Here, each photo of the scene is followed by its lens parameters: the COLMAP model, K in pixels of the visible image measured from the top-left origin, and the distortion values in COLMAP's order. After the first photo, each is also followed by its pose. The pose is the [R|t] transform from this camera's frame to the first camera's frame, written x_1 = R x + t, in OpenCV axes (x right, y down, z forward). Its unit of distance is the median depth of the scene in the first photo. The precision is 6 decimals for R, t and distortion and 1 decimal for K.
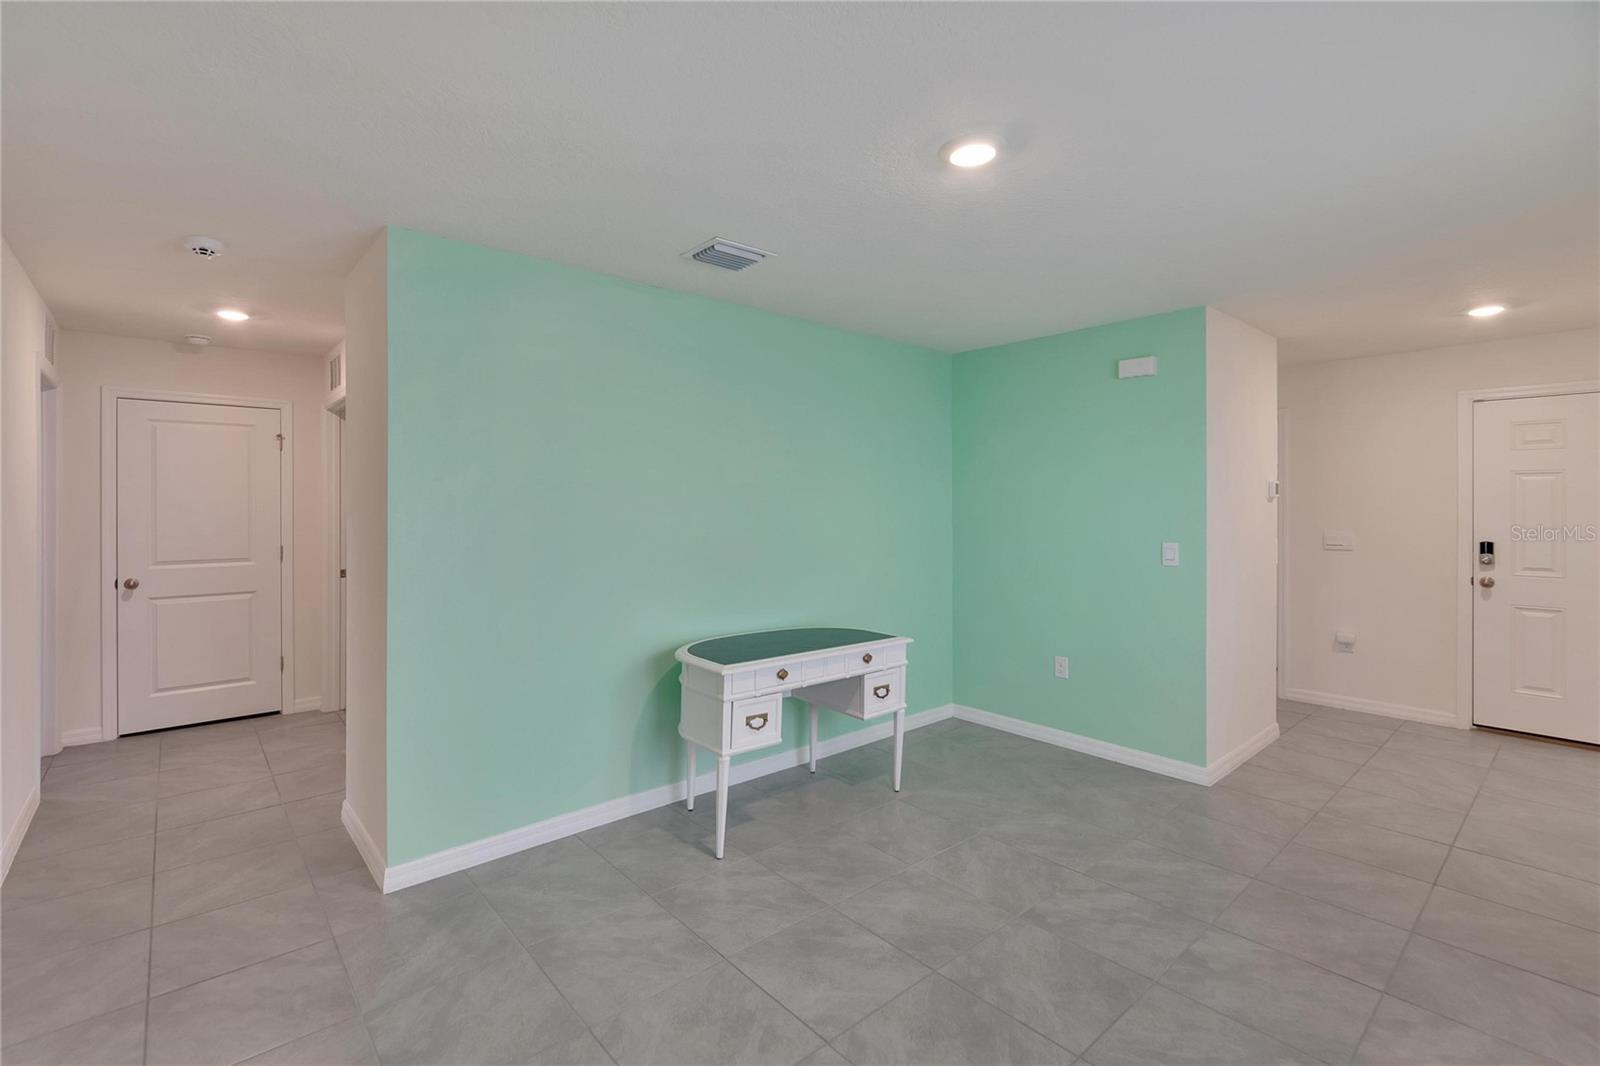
lens RADIAL K [[722.3, 0, 778.8], [0, 722.3, 505.3], [0, 0, 1]] dist [0.007244, -0.000725]
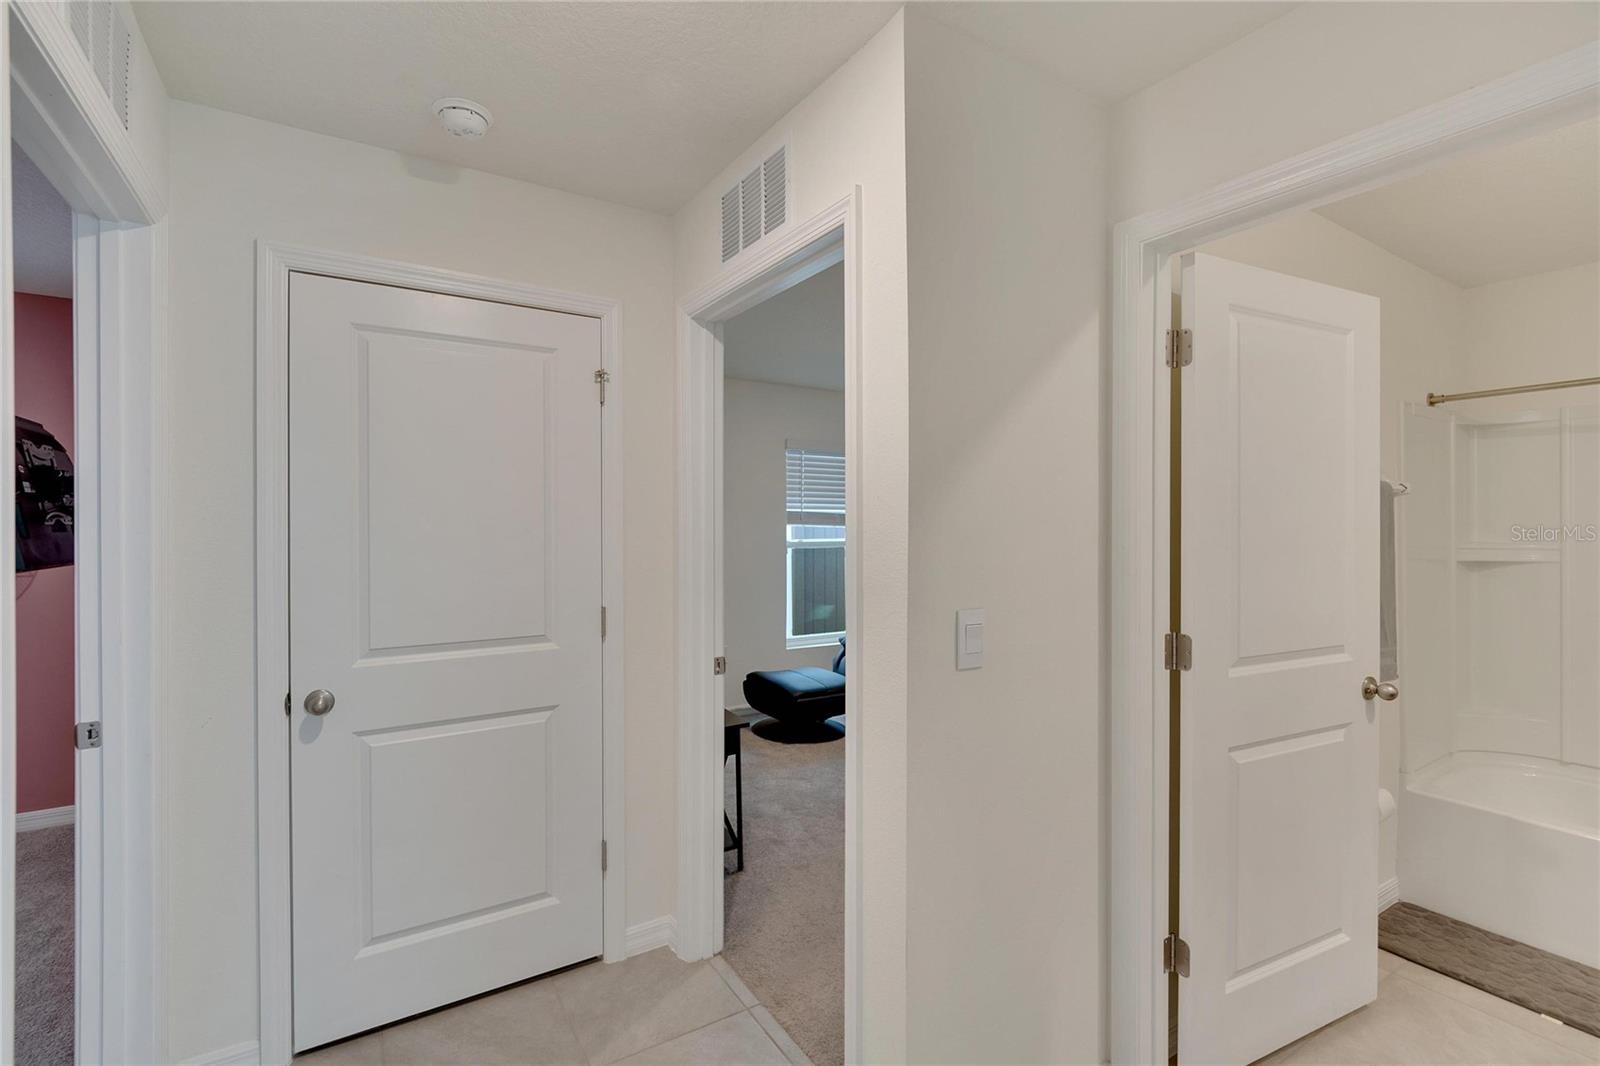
lens RADIAL K [[722.3, 0, 797.3], [0, 722.3, 525.3], [0, 0, 1]] dist [0.007244, -0.000725]
pose [[0.993125, -0.000900, -0.117051, -0.547717], [0.001418, 0.999990, 0.004343, 0.000643], [0.117046, -0.004479, 0.993116, 0.593375]]
